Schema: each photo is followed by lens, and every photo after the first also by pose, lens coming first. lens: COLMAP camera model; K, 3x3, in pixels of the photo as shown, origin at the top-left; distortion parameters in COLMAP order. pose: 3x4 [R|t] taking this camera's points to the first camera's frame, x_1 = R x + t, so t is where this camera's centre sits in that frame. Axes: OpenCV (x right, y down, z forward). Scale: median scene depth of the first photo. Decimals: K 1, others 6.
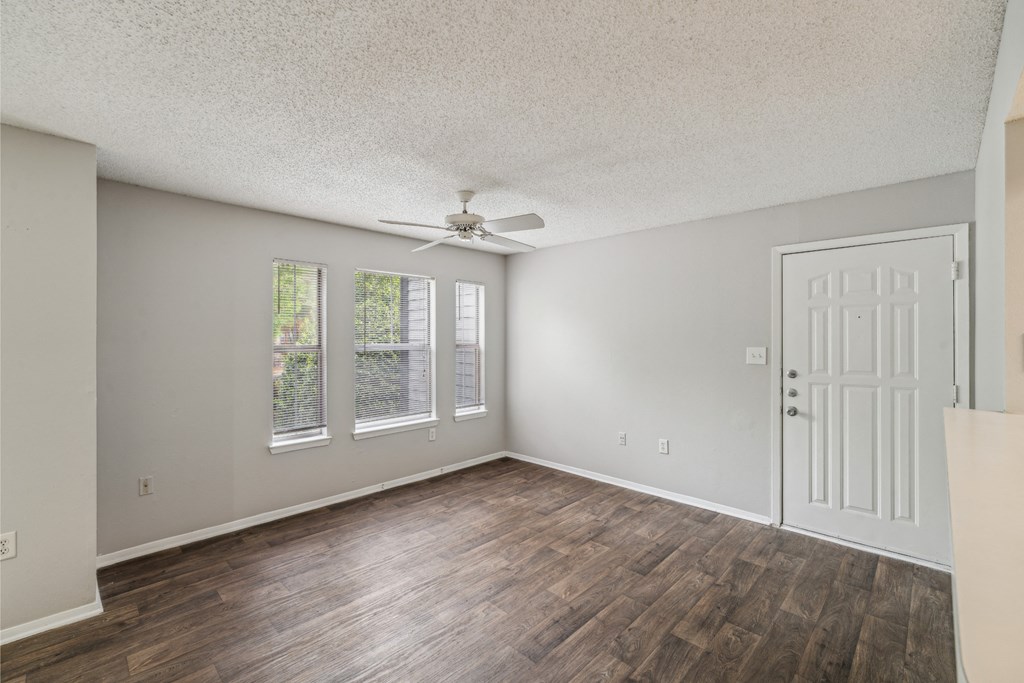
lens RADIAL K [[440.1, 0, 511.8], [0, 440.1, 340.6], [0, 0, 1]] dist [0.001879, -0.001601]
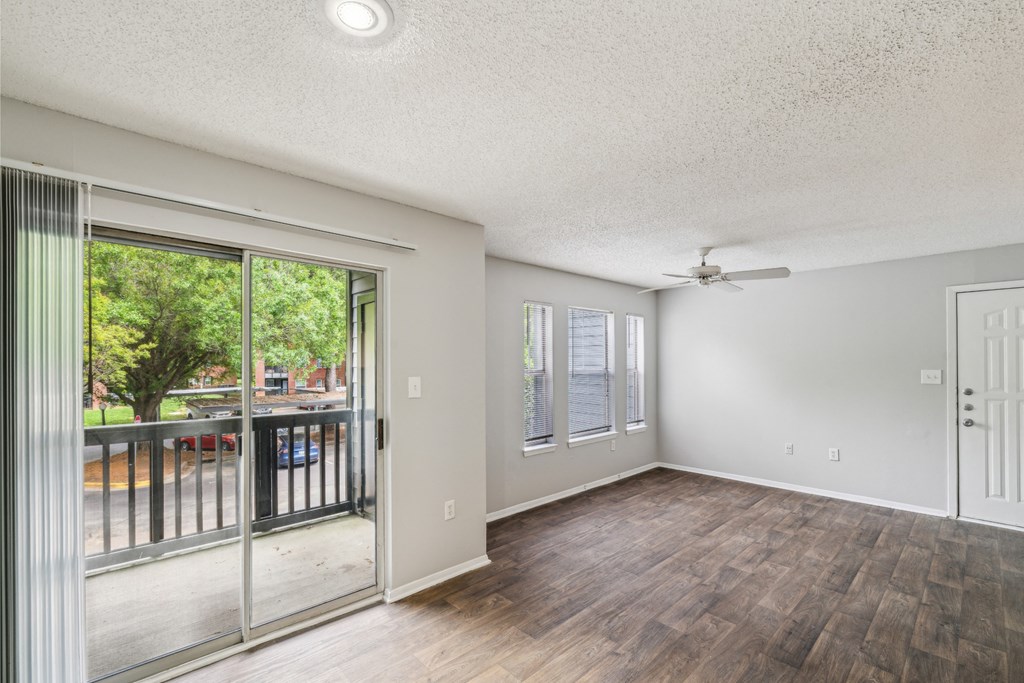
lens RADIAL K [[440.1, 0, 510.0], [0, 440.1, 365.4], [0, 0, 1]] dist [0.001879, -0.001601]
pose [[0.998708, -0.005036, -0.050566, -0.577633], [0.004829, 0.999980, -0.004202, 0.002135], [0.050586, 0.003952, 0.998712, -0.281940]]
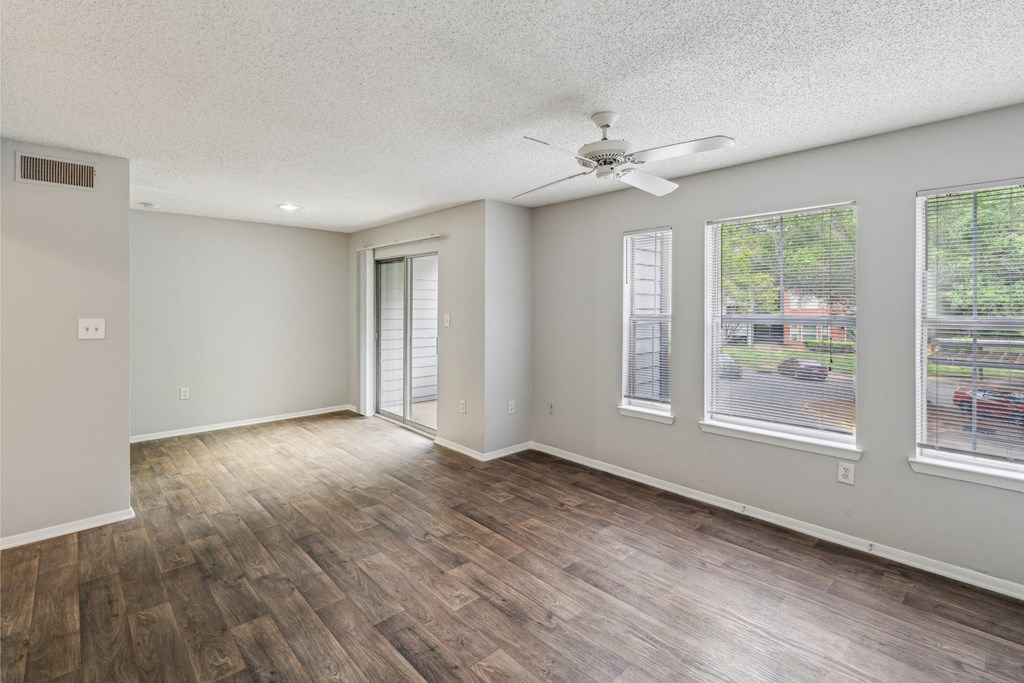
lens RADIAL K [[466.6, 0, 480.5], [0, 466.6, 302.8], [0, 0, 1]] dist [0.001006, -0.001917]
pose [[-0.076748, -0.006392, -0.997030, 0.689559], [-0.010166, 0.999932, -0.005628, -0.006803], [0.996999, 0.009704, -0.076808, 0.815733]]
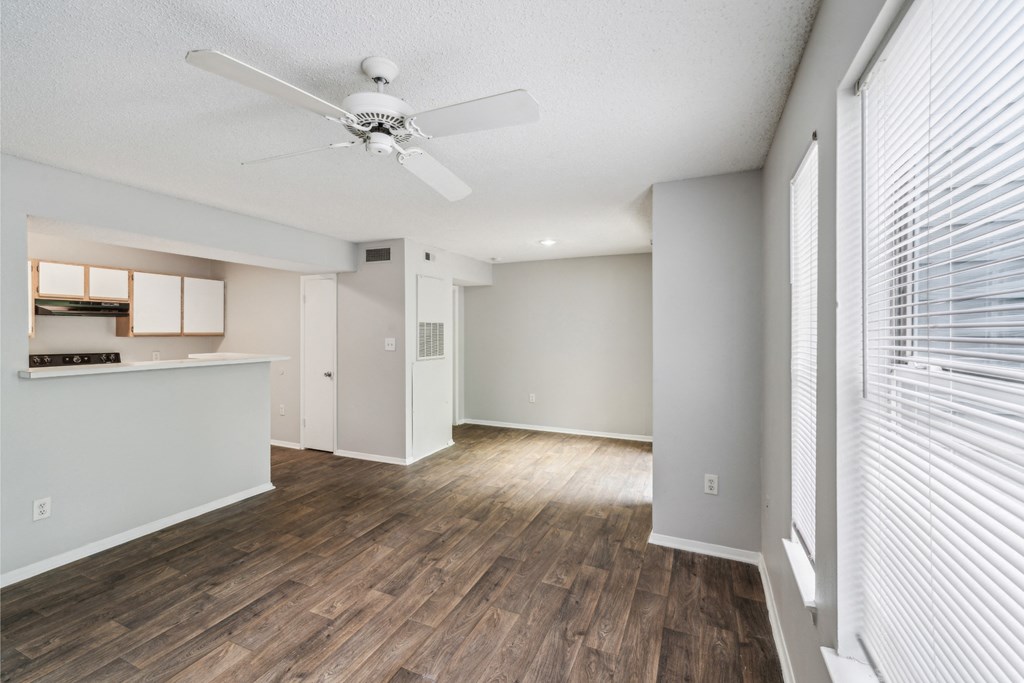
lens RADIAL K [[440.1, 0, 506.0], [0, 440.1, 326.7], [0, 0, 1]] dist [0.001879, -0.001601]
pose [[-0.940193, -0.004387, -0.340614, -0.062194], [-0.003942, 0.999990, -0.001998, -0.010178], [0.340619, -0.000536, -0.940201, 1.508972]]
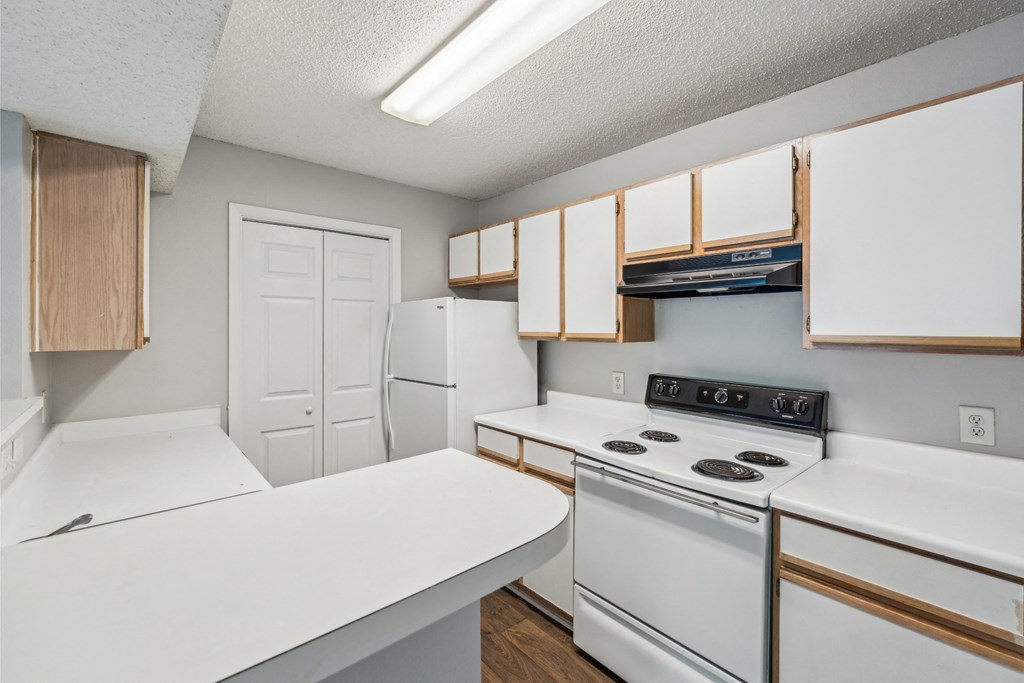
lens RADIAL K [[440.1, 0, 505.5], [0, 440.1, 328.8], [0, 0, 1]] dist [0.001879, -0.001601]
pose [[0.091006, -0.004113, 0.995842, 0.132988], [0.004461, 0.999983, 0.003722, 0.002238], [-0.995840, 0.004104, 0.091023, -0.133193]]
